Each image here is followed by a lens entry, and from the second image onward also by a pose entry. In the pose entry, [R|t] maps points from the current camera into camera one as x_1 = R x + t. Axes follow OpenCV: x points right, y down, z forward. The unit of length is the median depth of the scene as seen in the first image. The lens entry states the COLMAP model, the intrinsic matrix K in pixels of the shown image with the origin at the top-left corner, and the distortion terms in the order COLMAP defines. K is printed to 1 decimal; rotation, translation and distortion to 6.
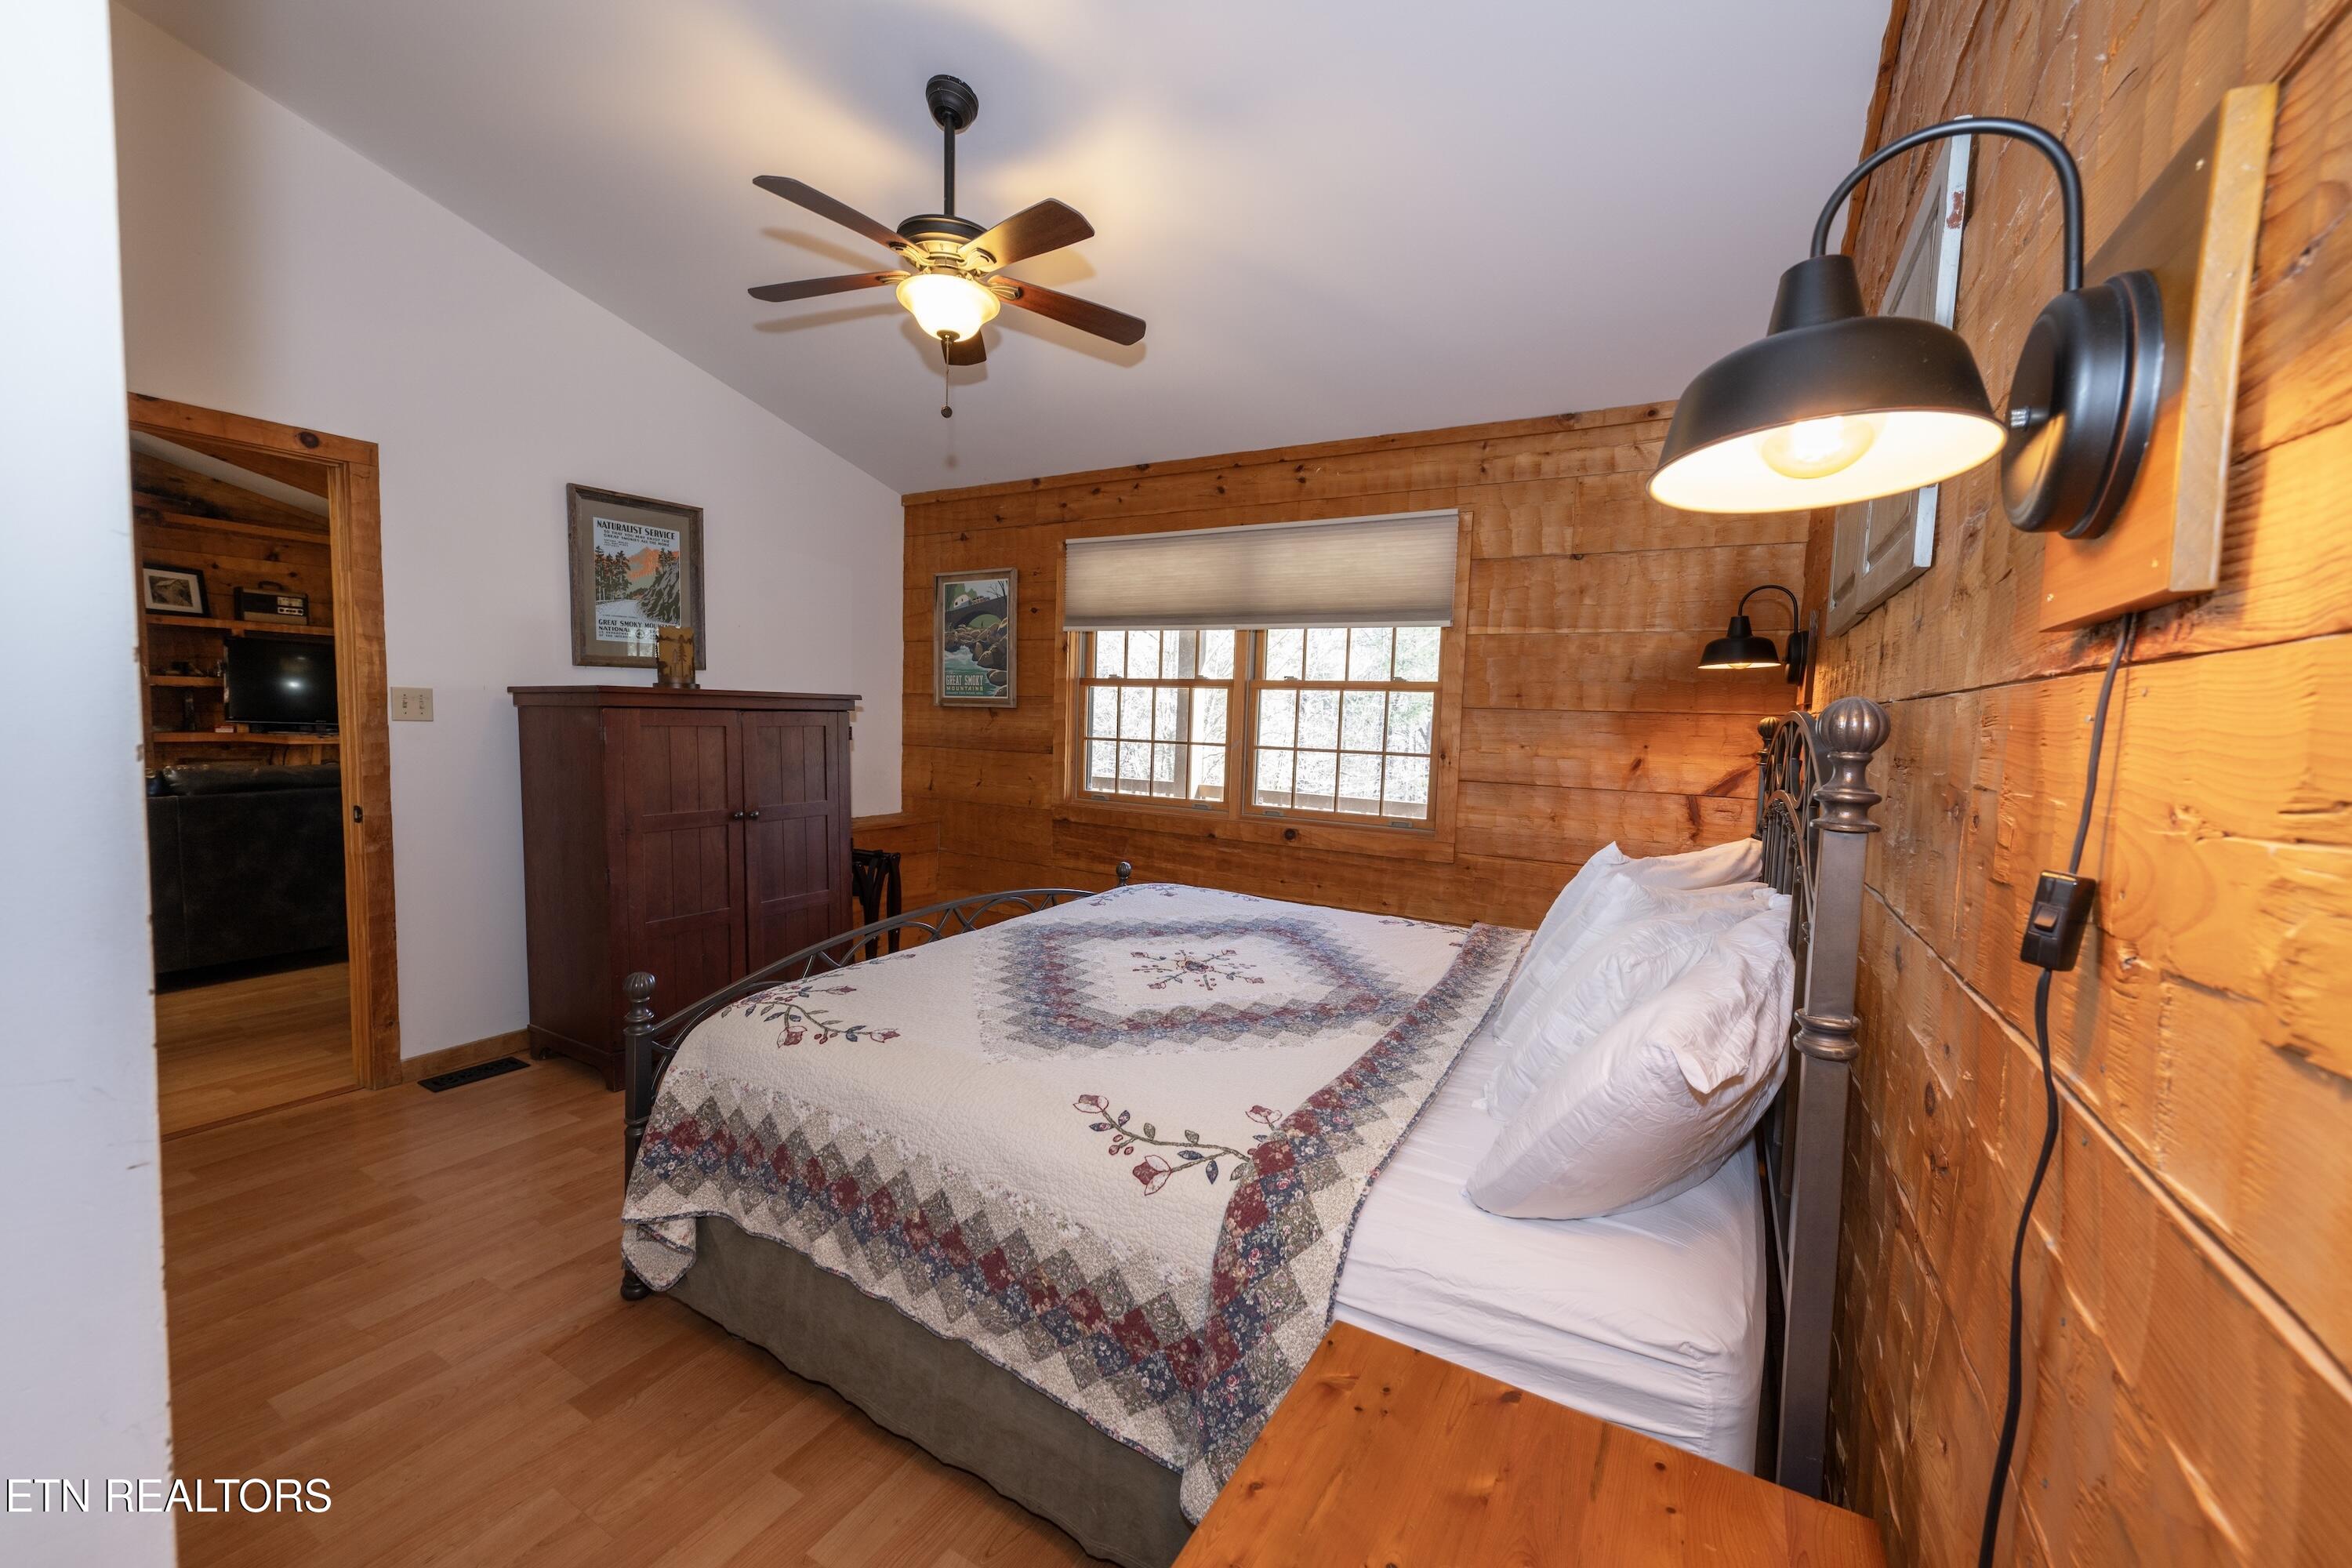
lens RADIAL K [[920.2, 0, 1195.3], [0, 920.2, 779.7], [0, 0, 1]] dist [-0.000412, -0.000074]
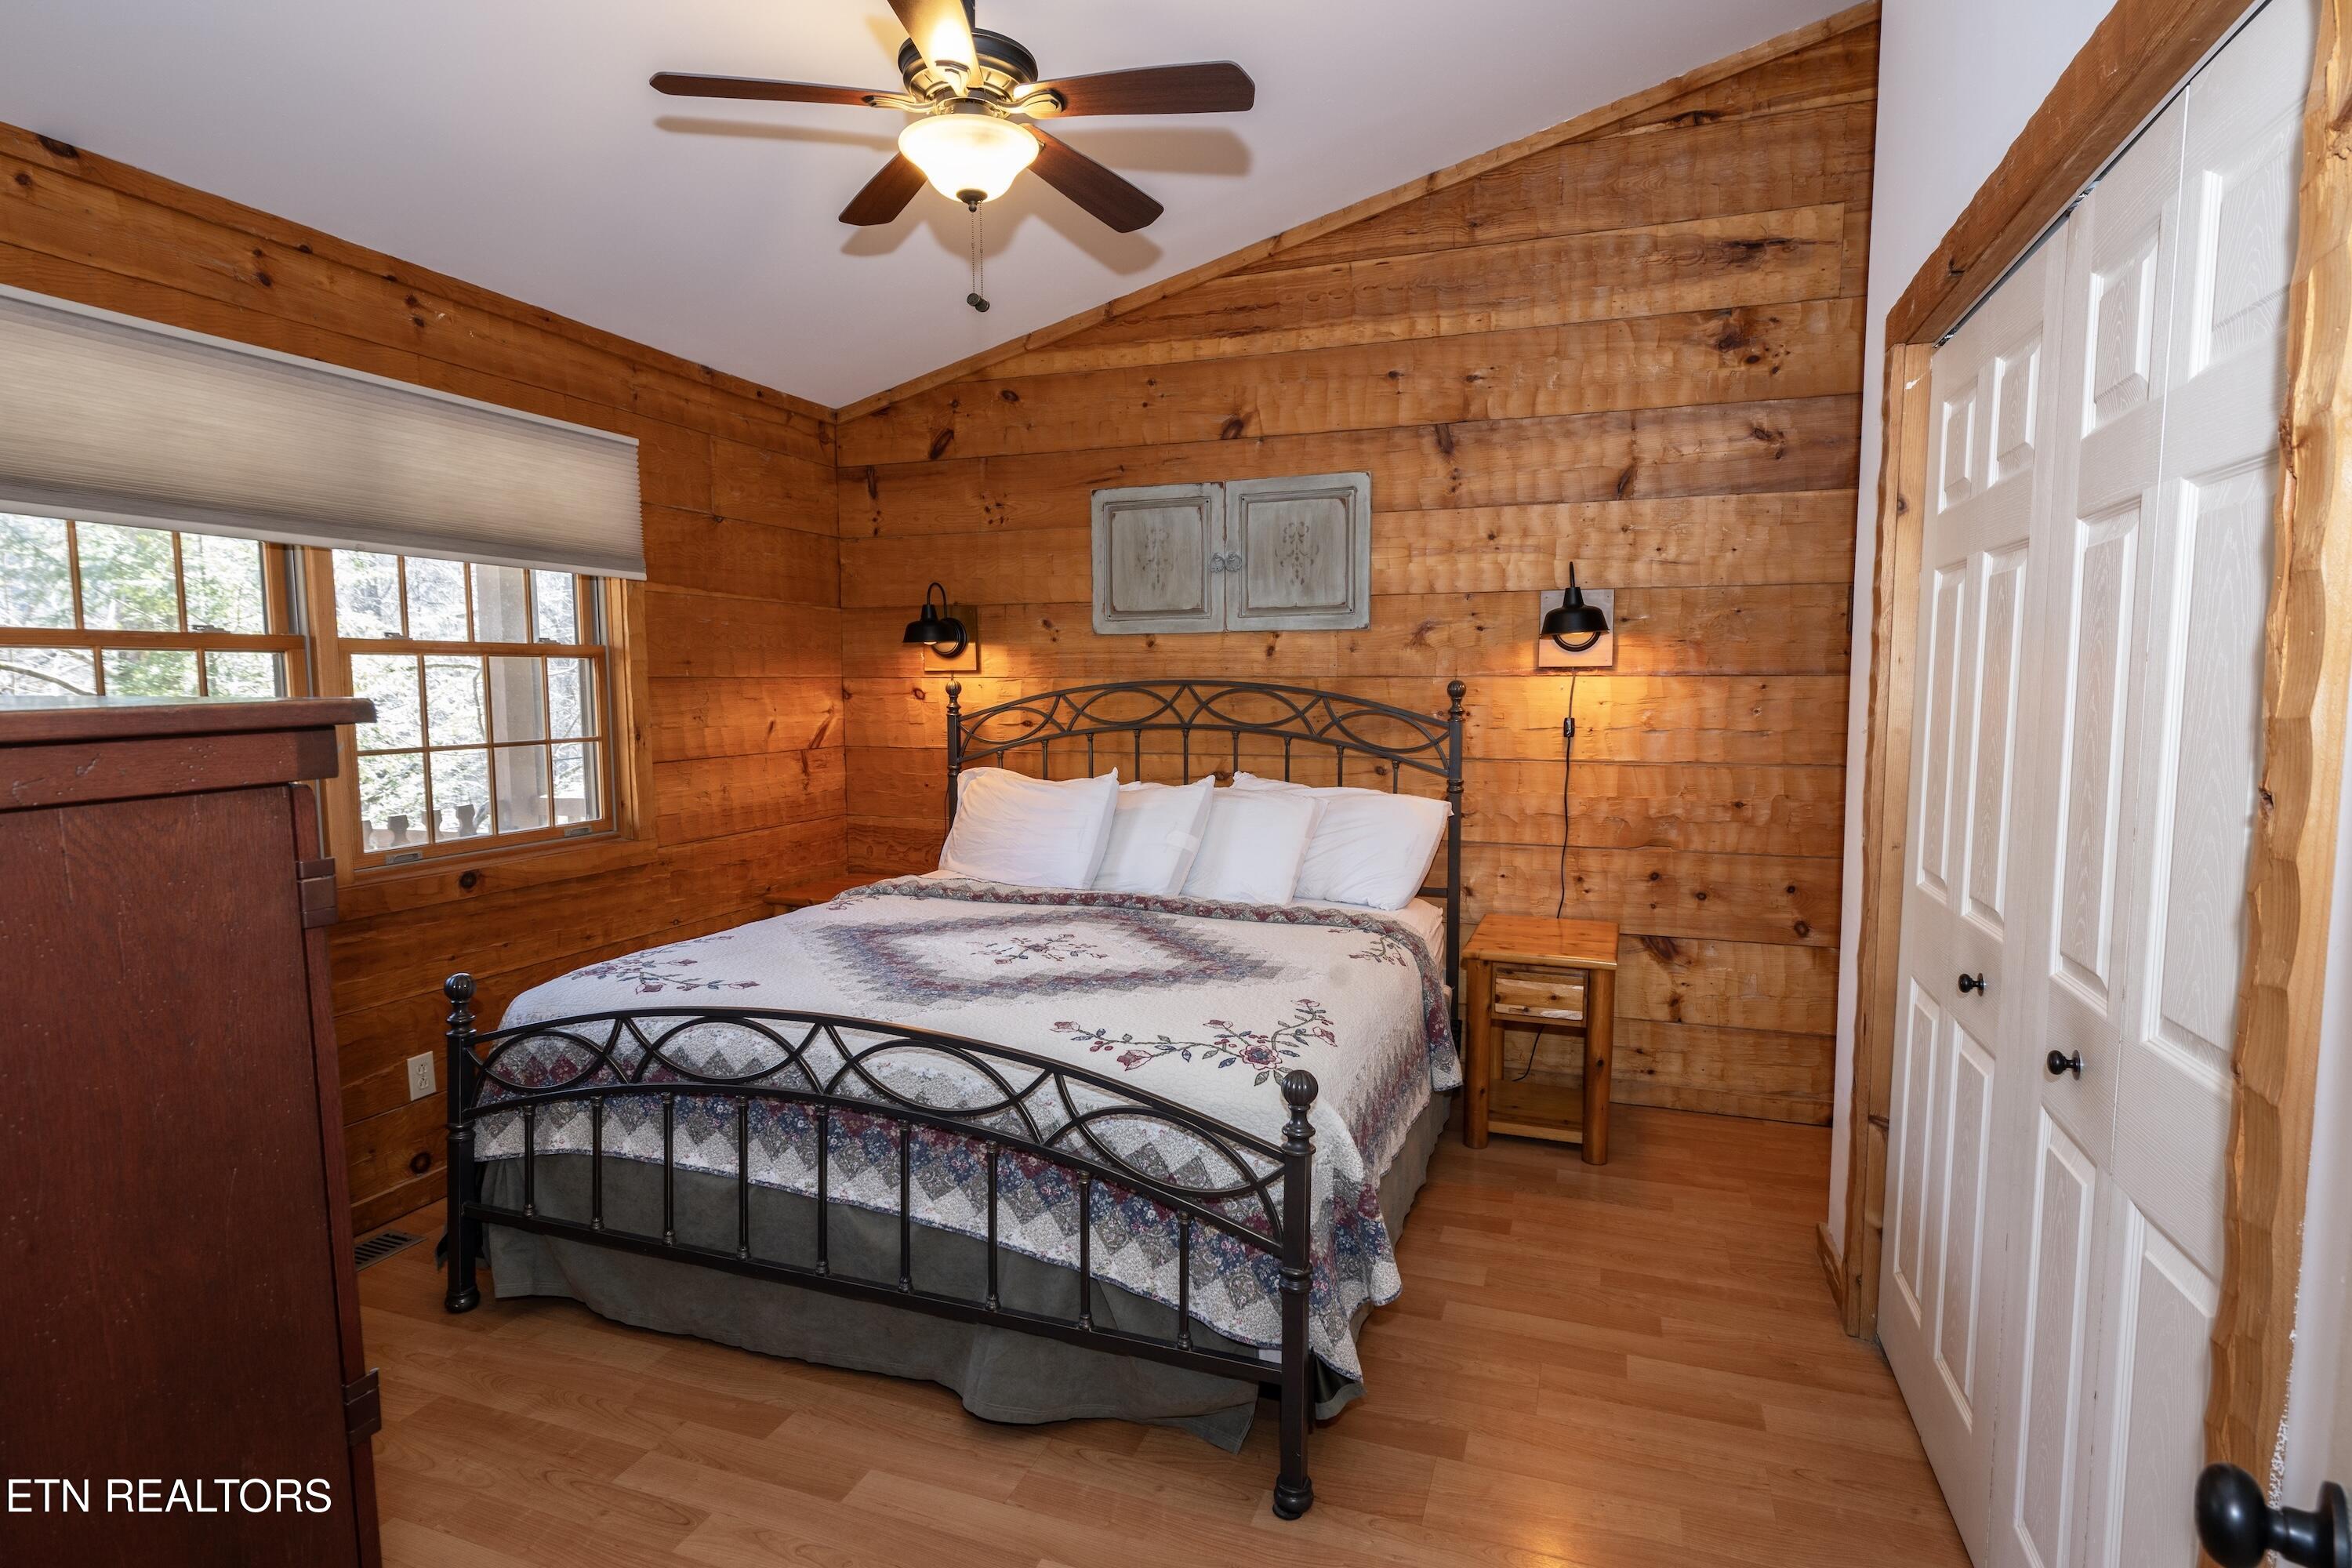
lens RADIAL K [[1133.3, 0, 1176.0], [0, 1133.3, 784.0], [0, 0, 1]] dist [0.000283, -0.000019]
pose [[-0.144098, -0.123266, 0.981856, -0.858747], [0.064084, 0.988966, 0.133563, -0.093397], [-0.987486, 0.082167, -0.134608, 0.696862]]
